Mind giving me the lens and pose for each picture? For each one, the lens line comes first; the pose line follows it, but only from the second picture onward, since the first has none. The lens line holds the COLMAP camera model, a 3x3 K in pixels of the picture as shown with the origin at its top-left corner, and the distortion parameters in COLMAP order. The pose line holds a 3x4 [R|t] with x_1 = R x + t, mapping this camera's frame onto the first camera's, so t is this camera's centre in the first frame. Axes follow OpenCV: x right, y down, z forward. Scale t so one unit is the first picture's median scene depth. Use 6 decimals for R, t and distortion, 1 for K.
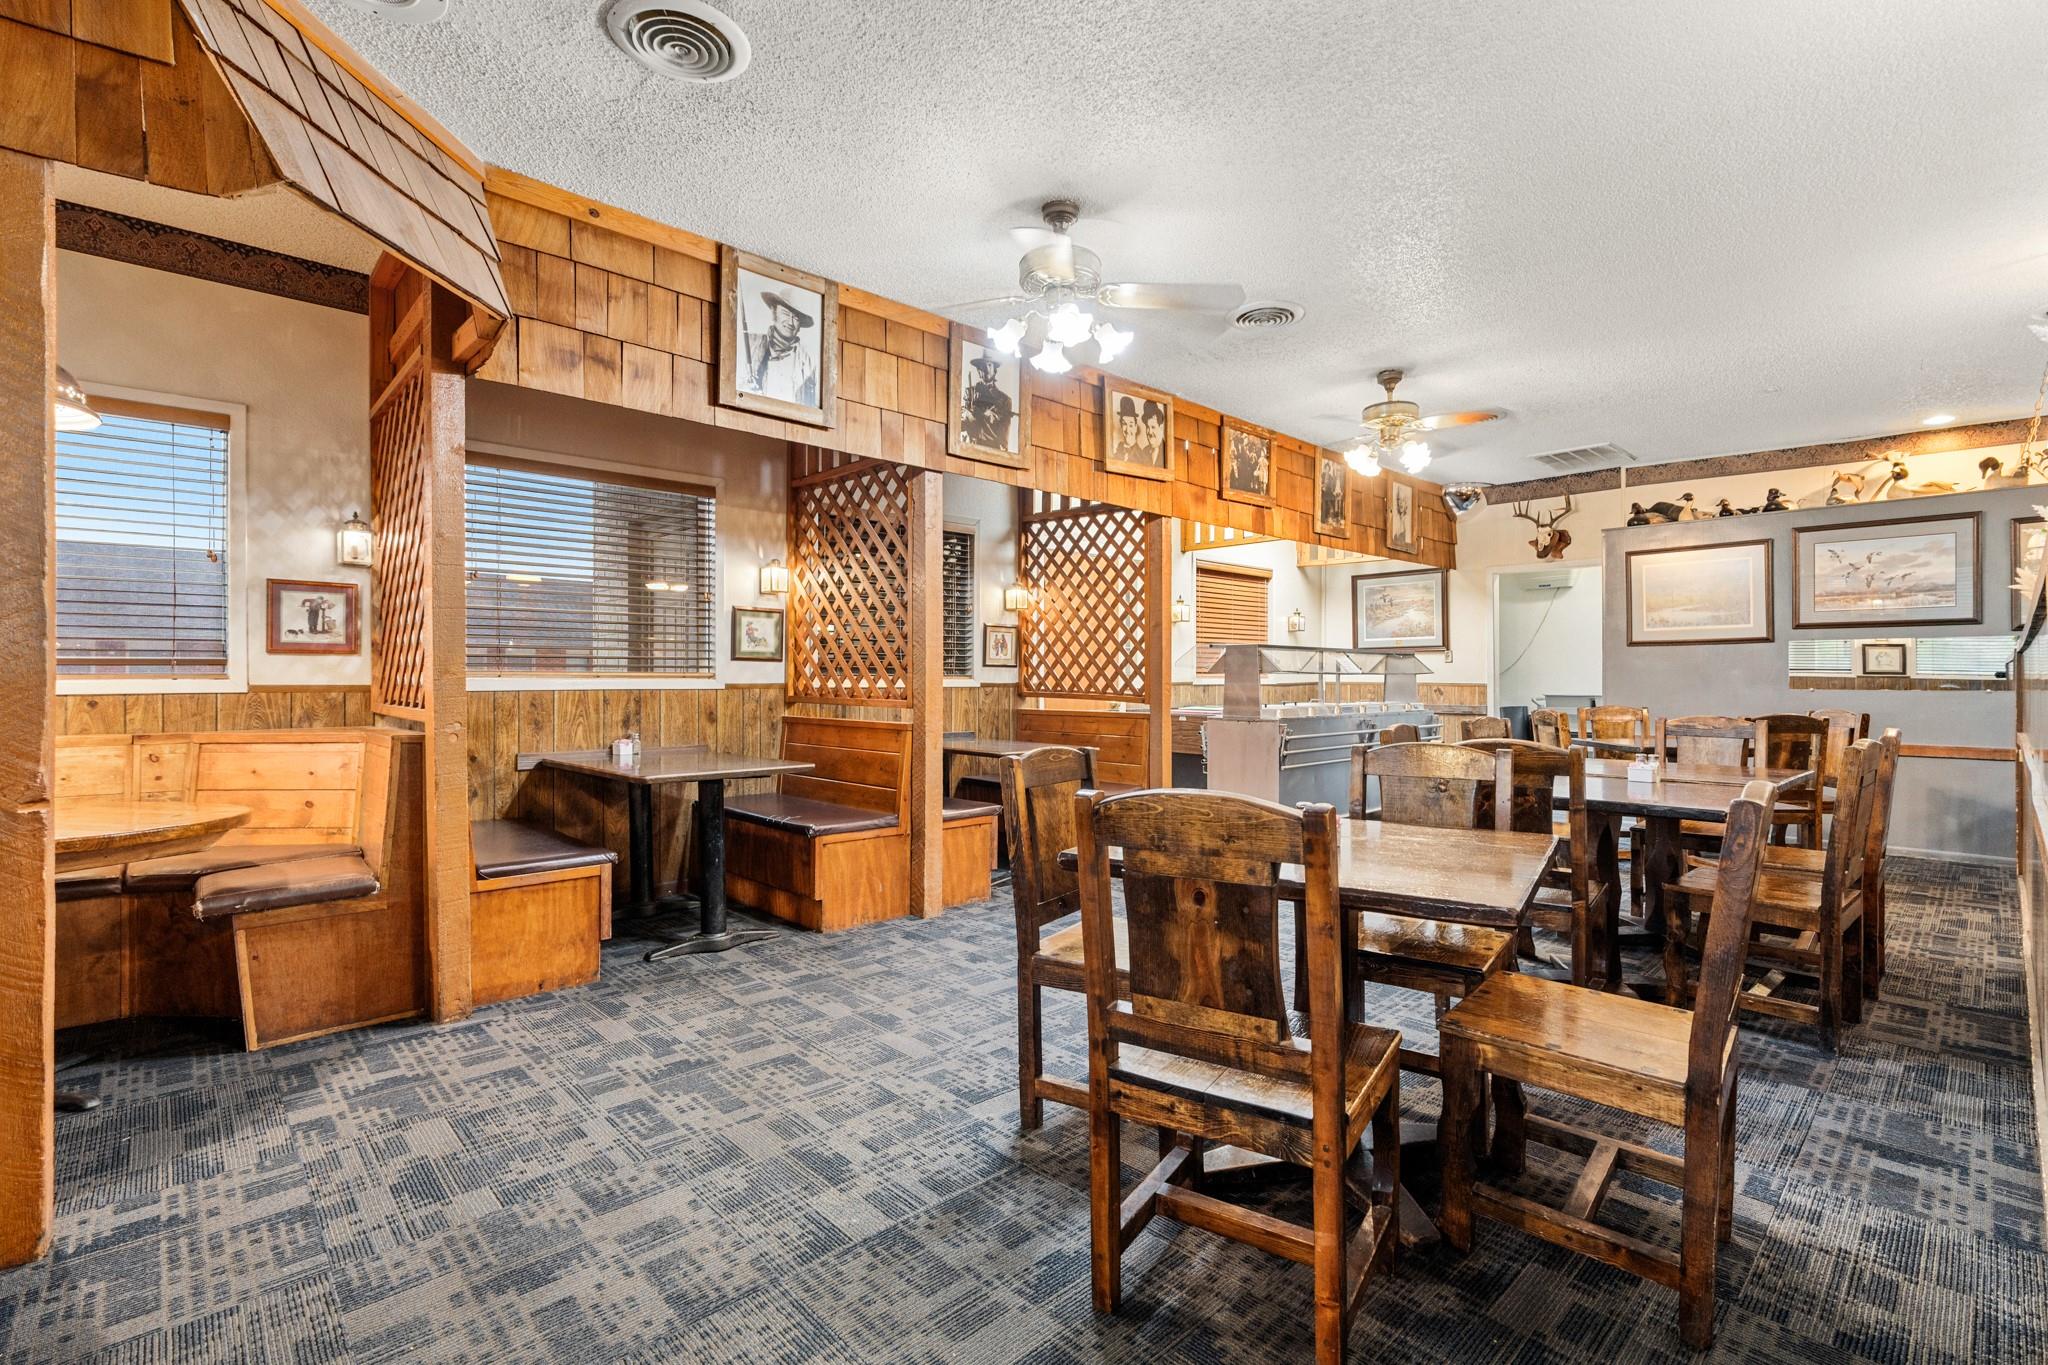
lens RADIAL K [[933.2, 0, 997.4], [0, 933.2, 666.2], [0, 0, 1]] dist [-0.007605, 0.003209]
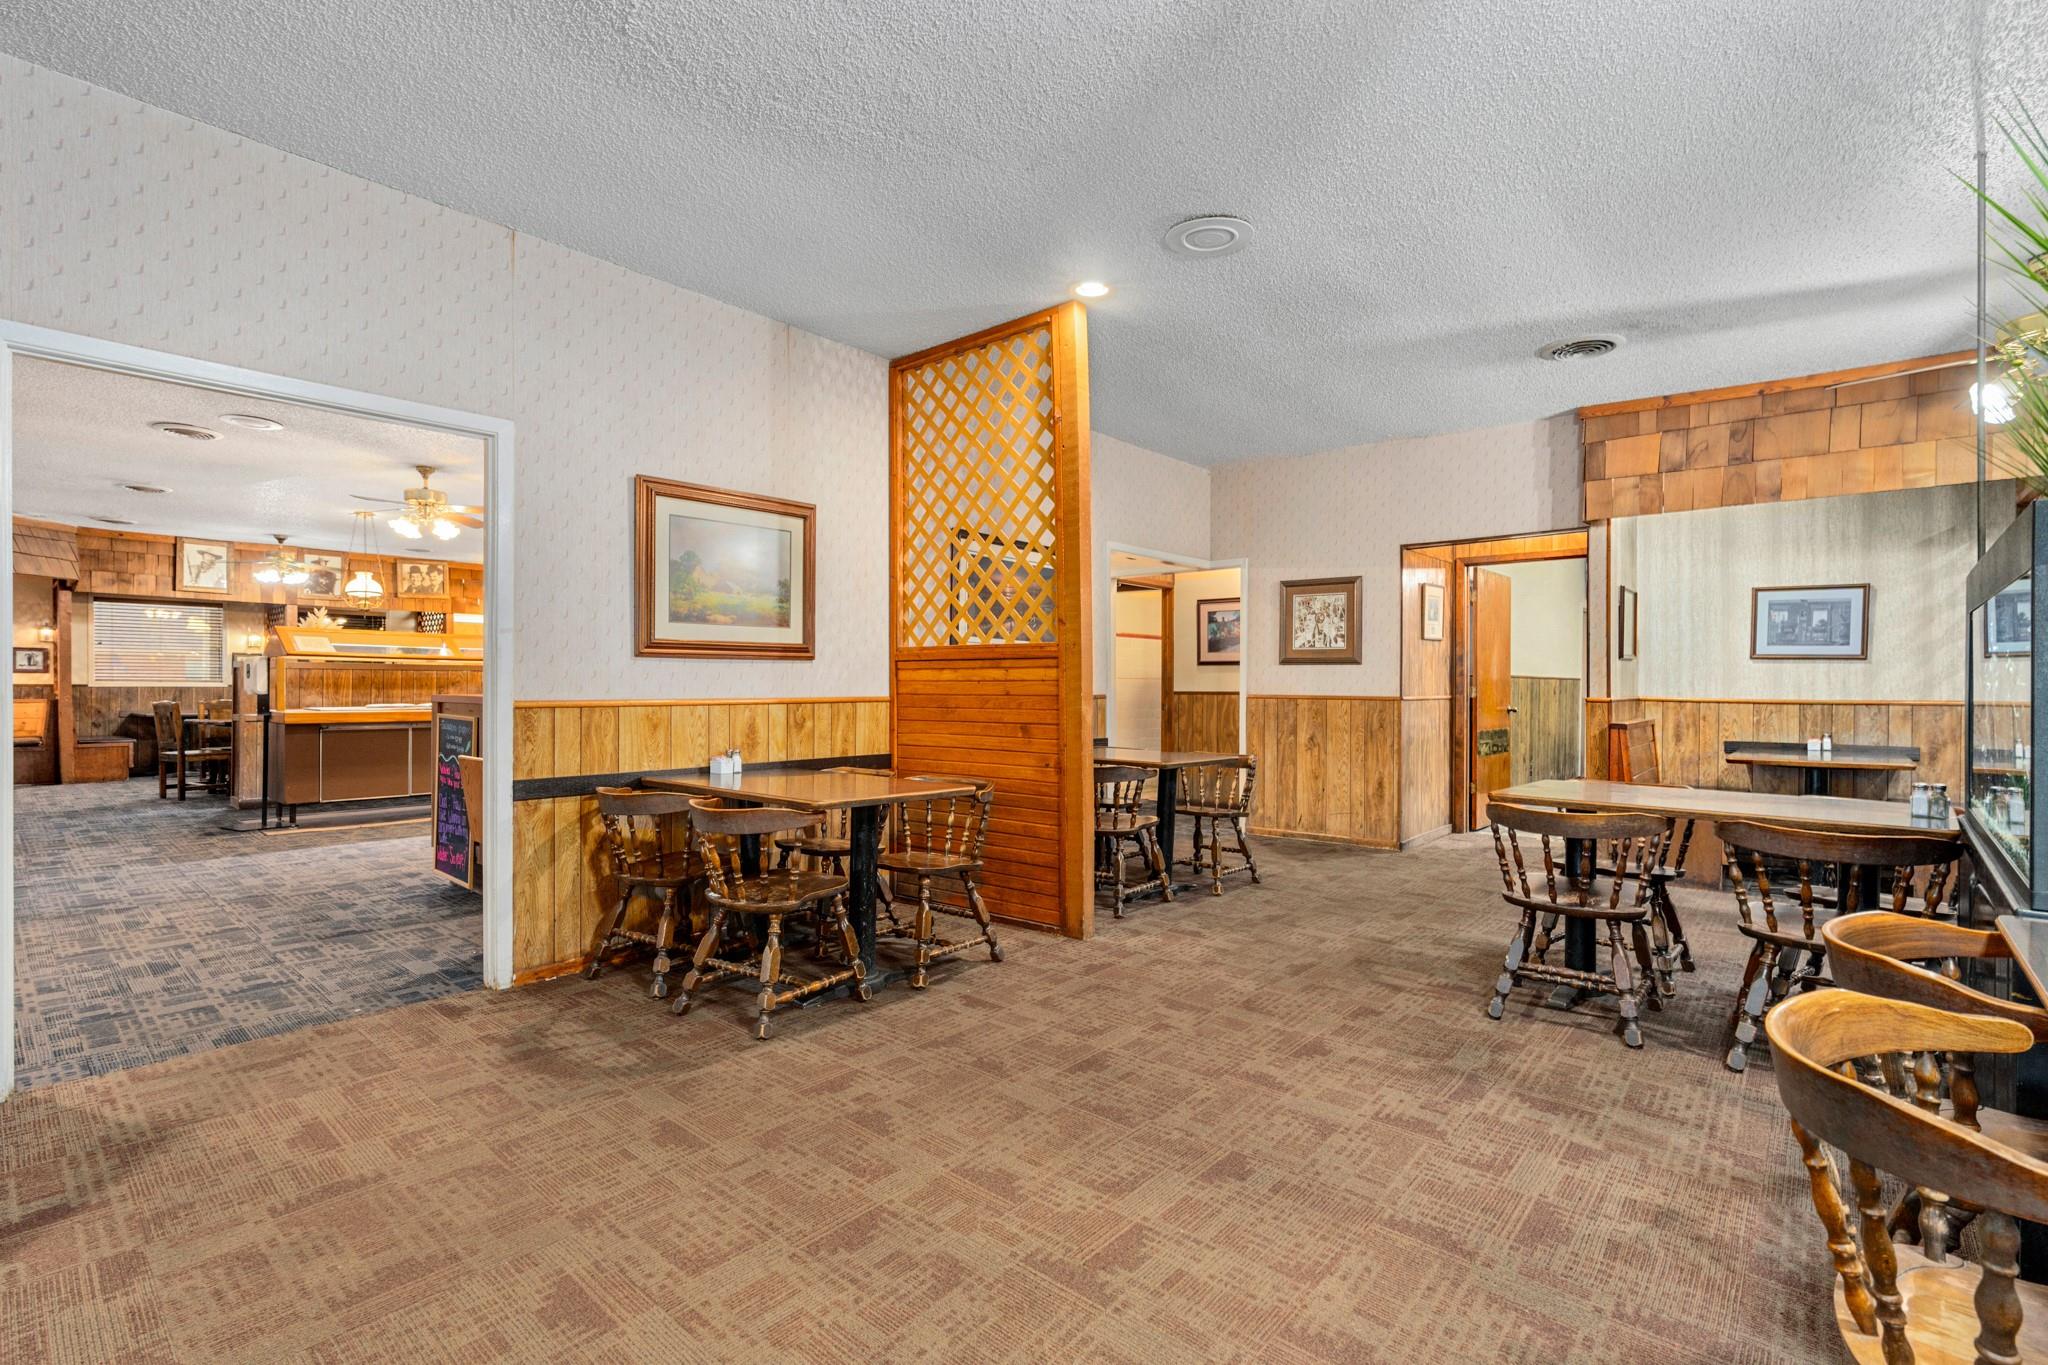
lens RADIAL K [[933.2, 0, 1018.9], [0, 933.2, 682.2], [0, 0, 1]] dist [-0.007605, 0.003209]
pose [[0.994030, 0.001825, 0.109093, 1.752147], [-0.003210, 0.999917, 0.012517, -0.027812], [-0.109061, -0.012793, 0.993953, -1.920817]]
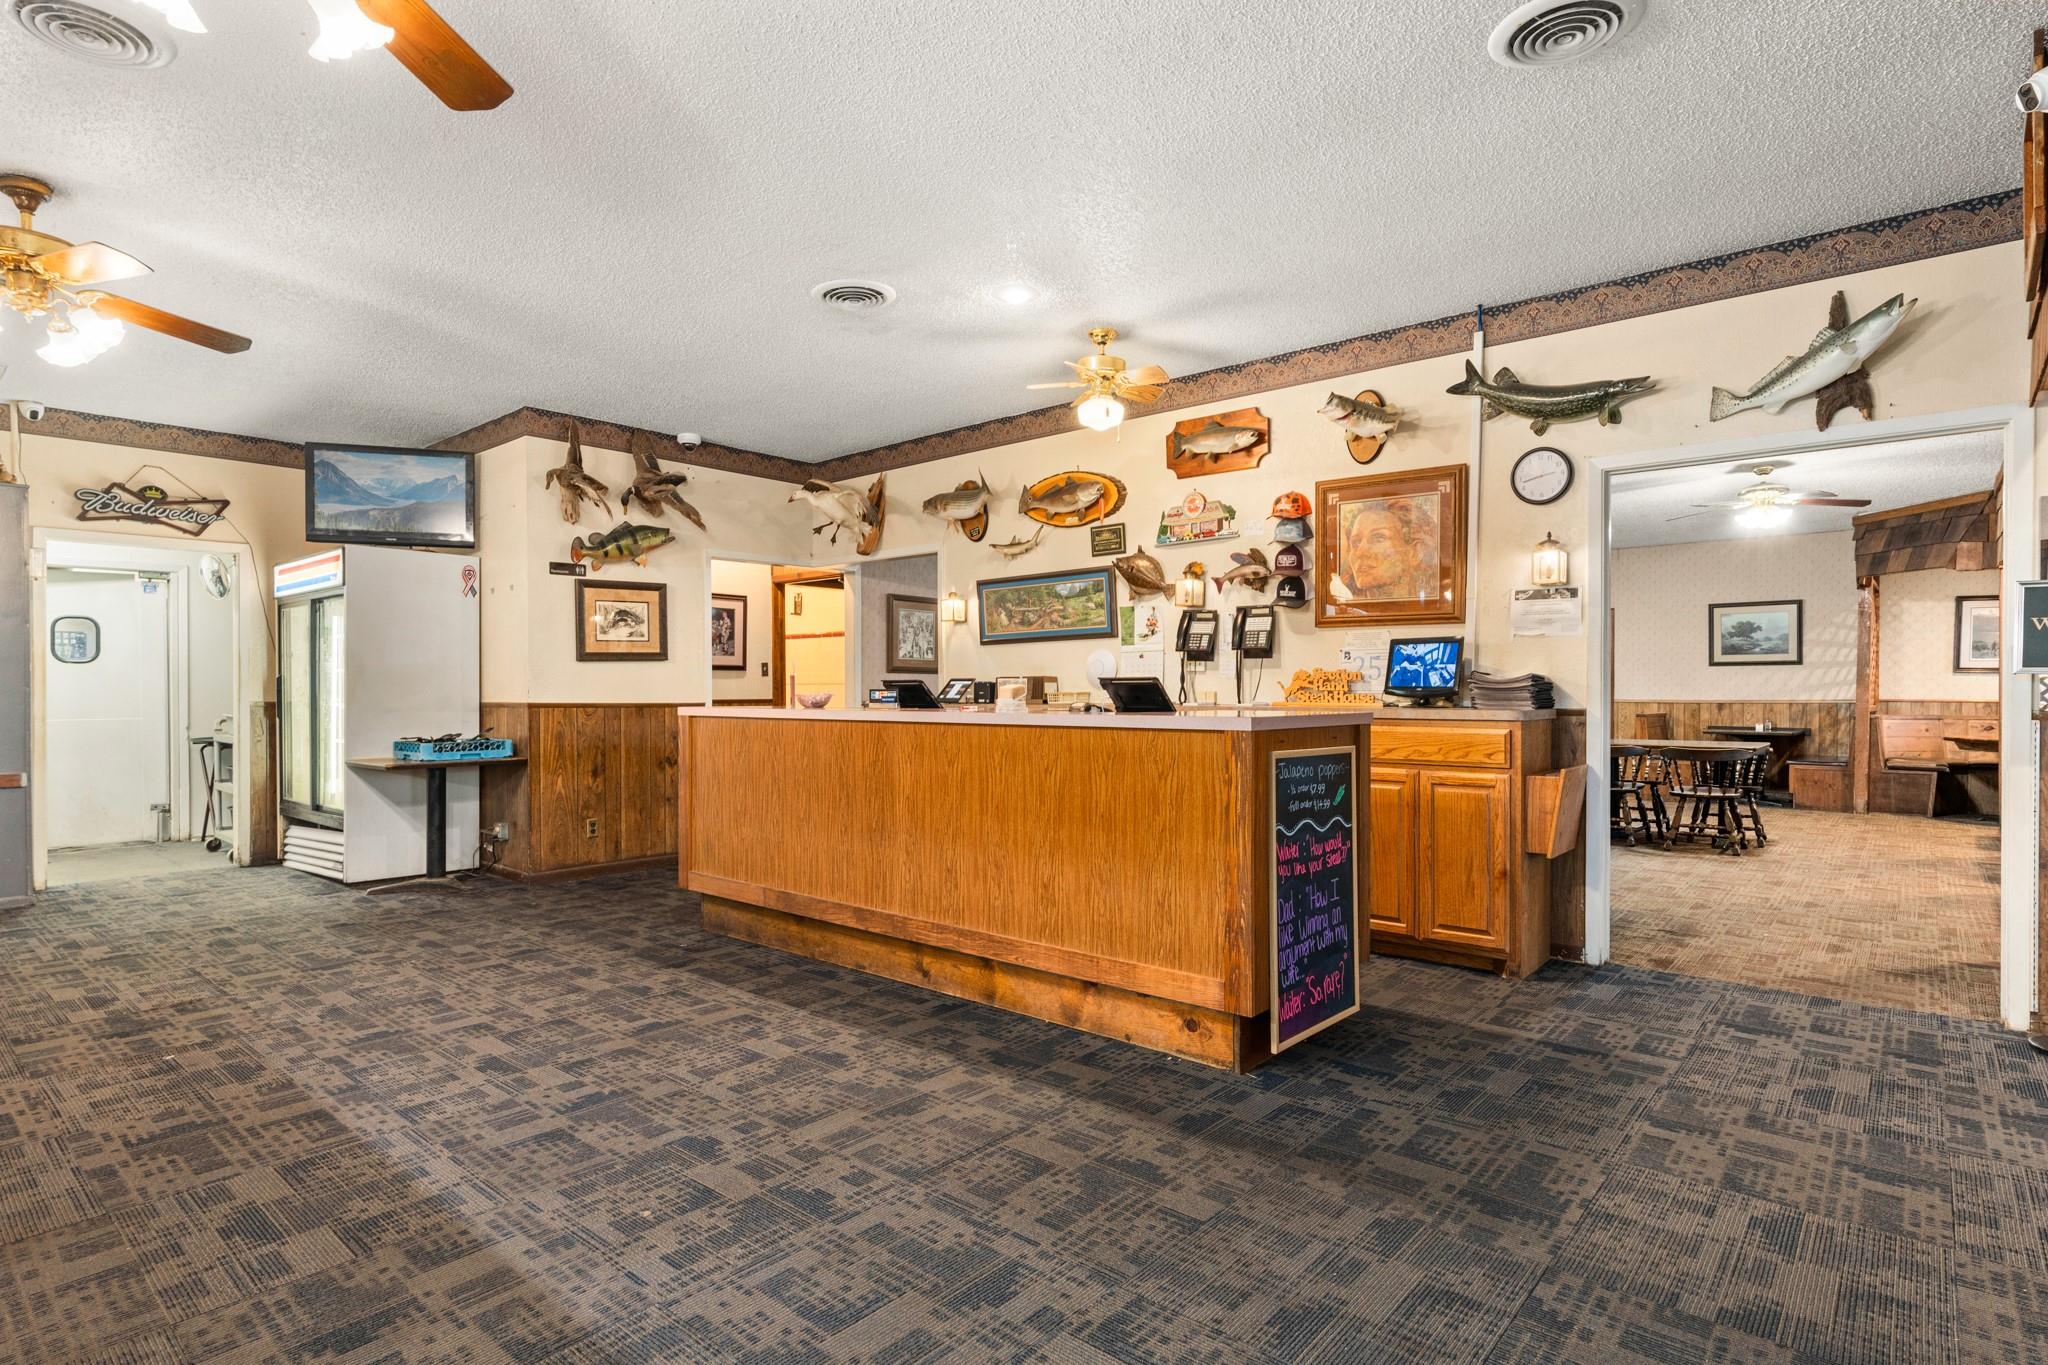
lens RADIAL K [[1043.9, 0, 1017.6], [0, 1043.9, 710.5], [0, 0, 1]] dist [-0.005440, 0.002839]
pose [[-0.116403, -0.021027, 0.992979, 0.434196], [-0.011532, 0.999737, 0.019819, -0.010097], [-0.993135, -0.009144, -0.116615, -0.366213]]
